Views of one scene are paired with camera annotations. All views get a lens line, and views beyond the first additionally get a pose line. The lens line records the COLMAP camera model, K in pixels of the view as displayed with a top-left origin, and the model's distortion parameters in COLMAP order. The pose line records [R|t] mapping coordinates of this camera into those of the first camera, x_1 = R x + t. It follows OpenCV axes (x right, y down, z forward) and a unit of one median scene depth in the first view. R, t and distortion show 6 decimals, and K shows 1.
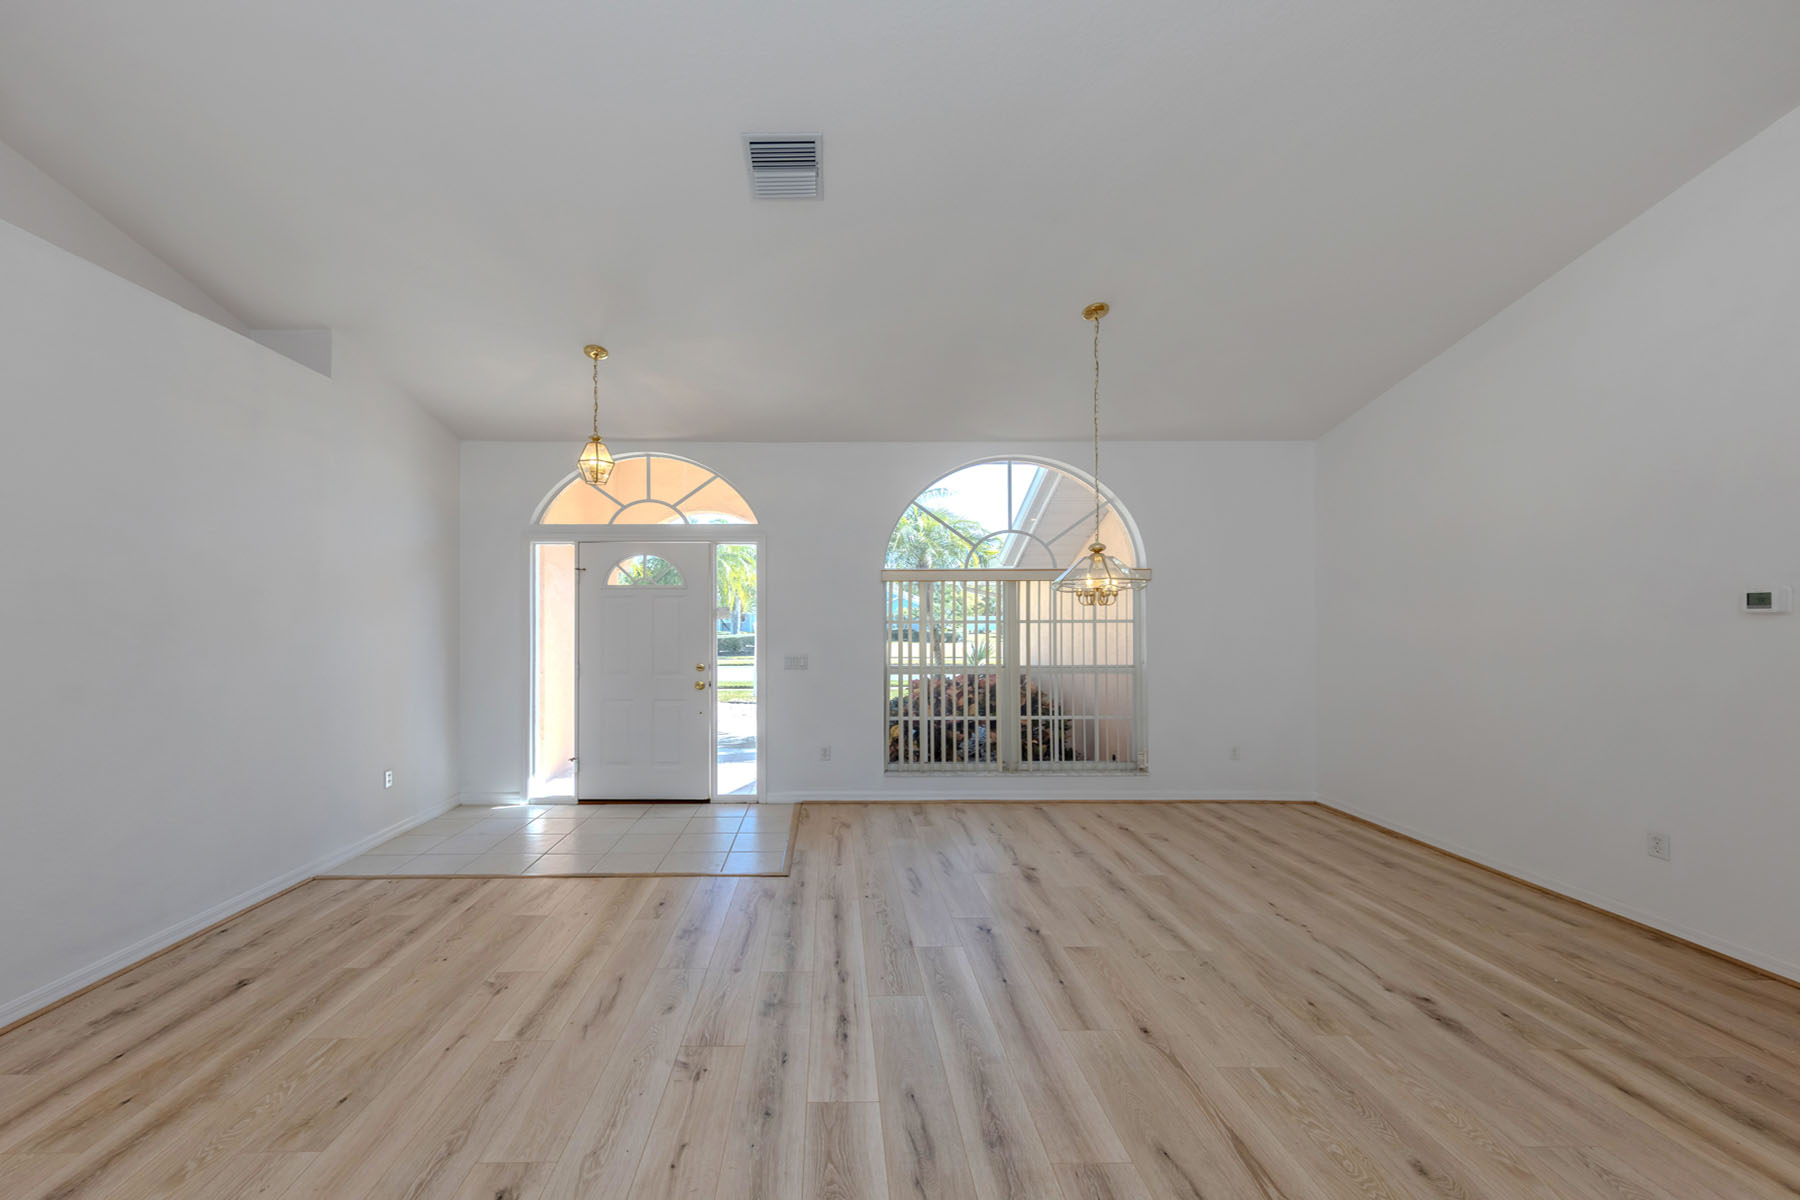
lens RADIAL K [[688.5, 0, 834.3], [0, 688.5, 607.7], [0, 0, 1]] dist [0.005662, -0.000497]
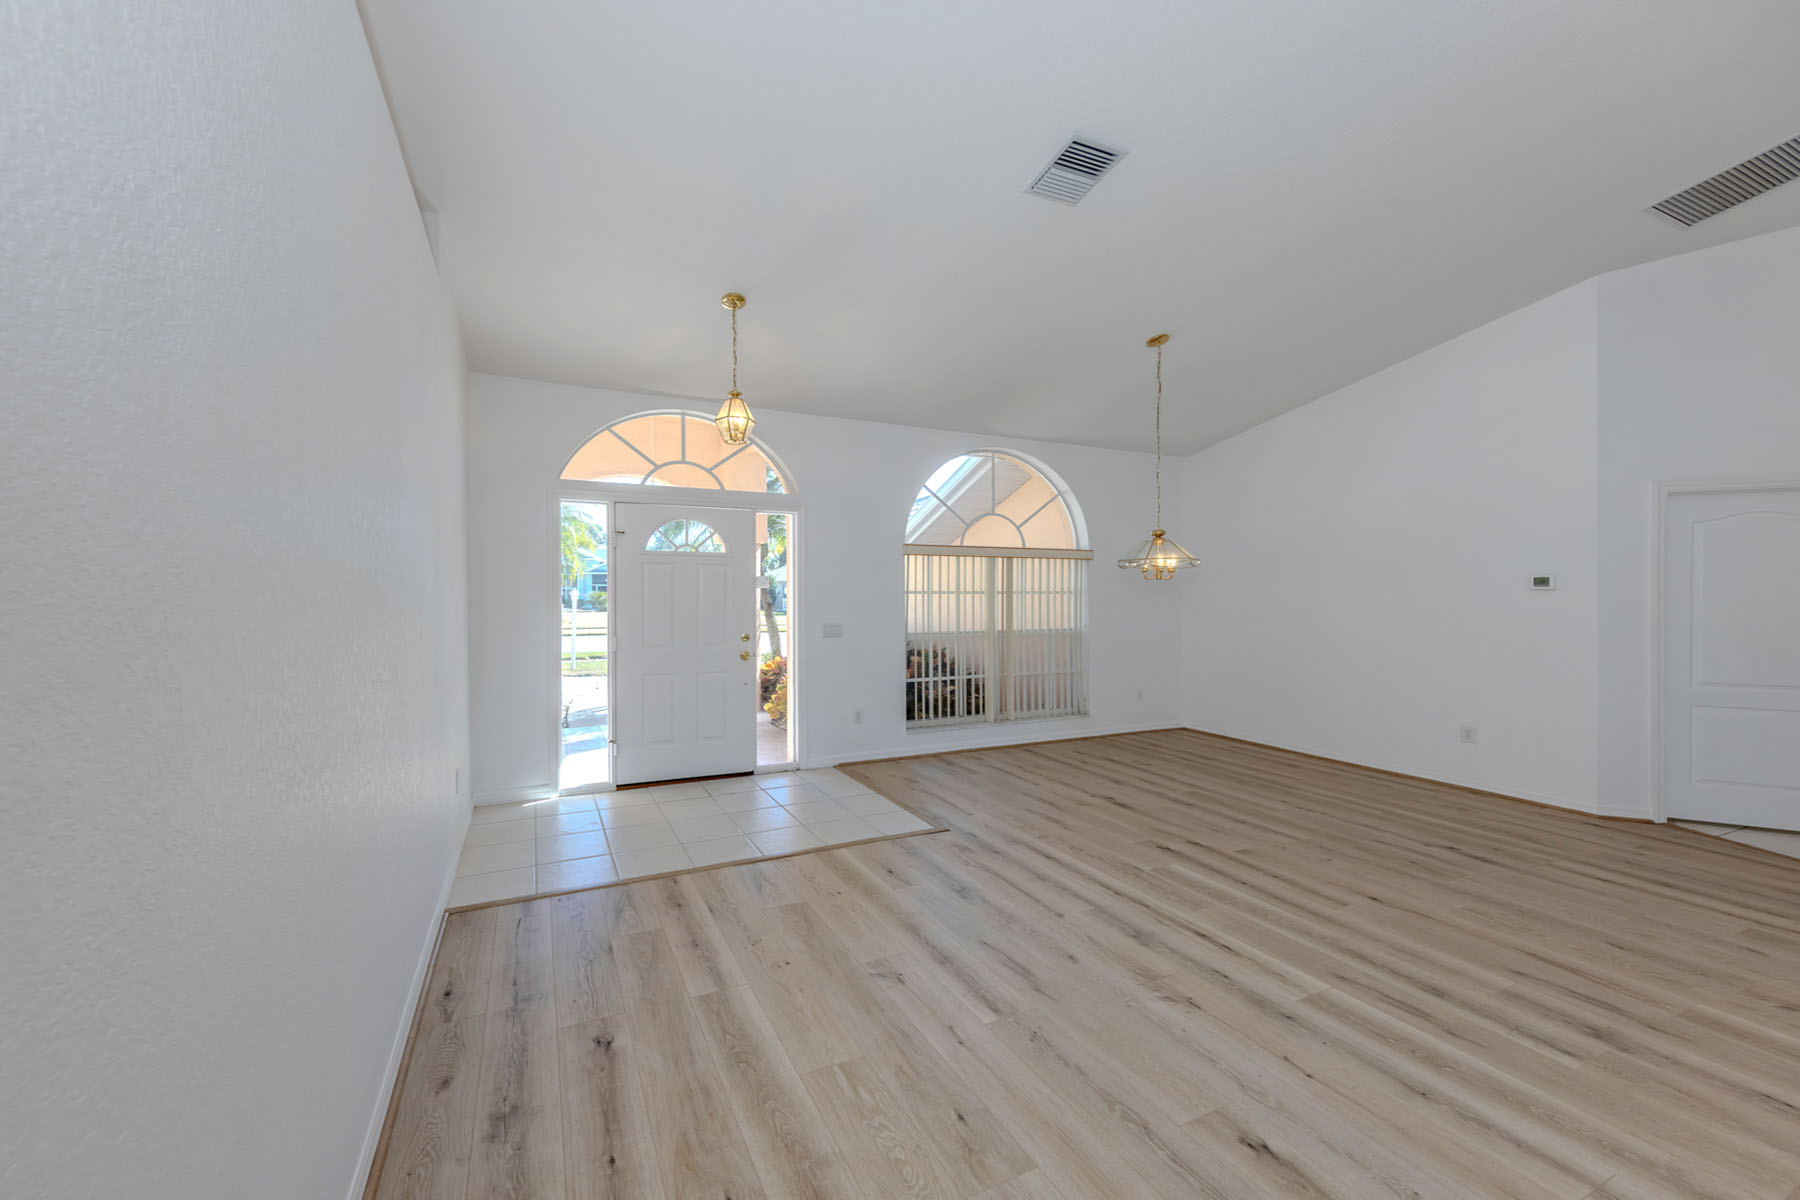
lens RADIAL K [[647.1, 0, 800.1], [0, 647.1, 590.8], [0, 0, 1]] dist [0.006783, -0.000482]
pose [[0.925243, 0.006336, 0.379323, -0.854149], [-0.013471, 0.999779, 0.016158, 0.007412], [-0.379137, -0.020060, 0.925123, 0.211958]]
